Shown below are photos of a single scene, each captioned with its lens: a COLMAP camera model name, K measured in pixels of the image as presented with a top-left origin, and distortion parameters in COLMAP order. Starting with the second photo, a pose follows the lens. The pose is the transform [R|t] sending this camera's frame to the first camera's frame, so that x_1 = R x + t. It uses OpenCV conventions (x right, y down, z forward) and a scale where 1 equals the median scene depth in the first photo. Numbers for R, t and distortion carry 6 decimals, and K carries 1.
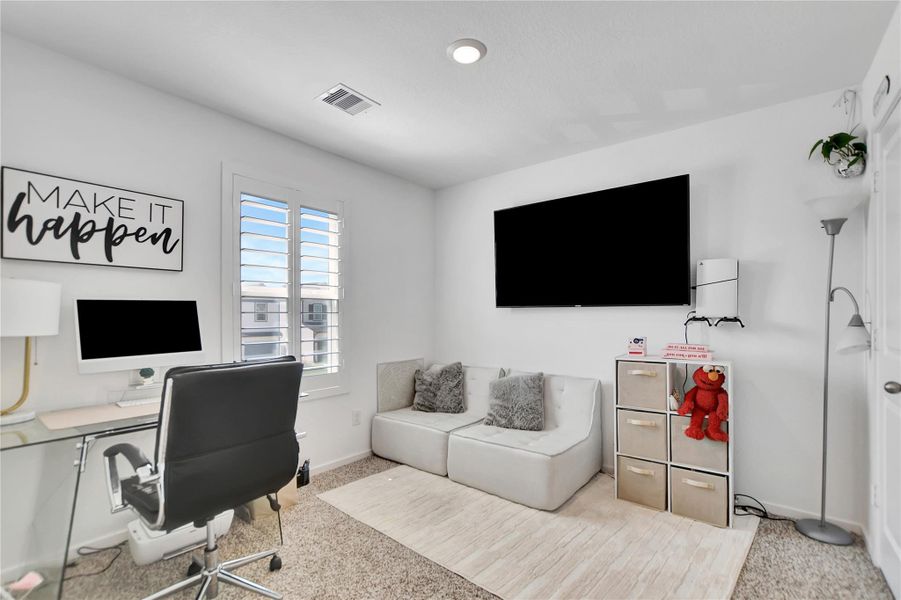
lens RADIAL K [[402.3, 0, 449.8], [0, 402.3, 309.8], [0, 0, 1]] dist [-0.000859, -0.000025]
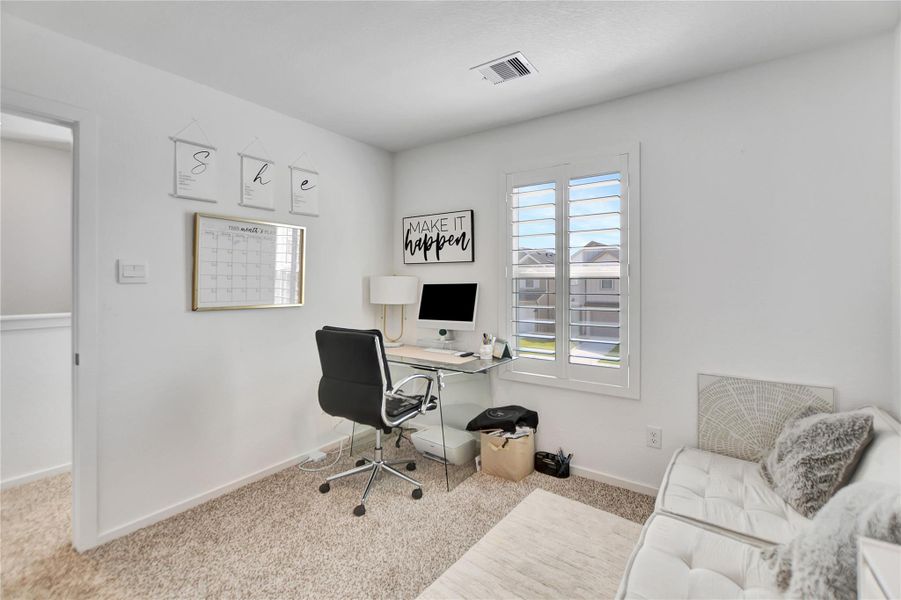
lens RADIAL K [[402.3, 0, 439.1], [0, 402.3, 273.9], [0, 0, 1]] dist [-0.000859, -0.000025]
pose [[0.057027, -0.016279, -0.998240, 0.763422], [0.013414, 0.999789, -0.015538, -0.038893], [0.998283, -0.012504, 0.057234, 0.903493]]
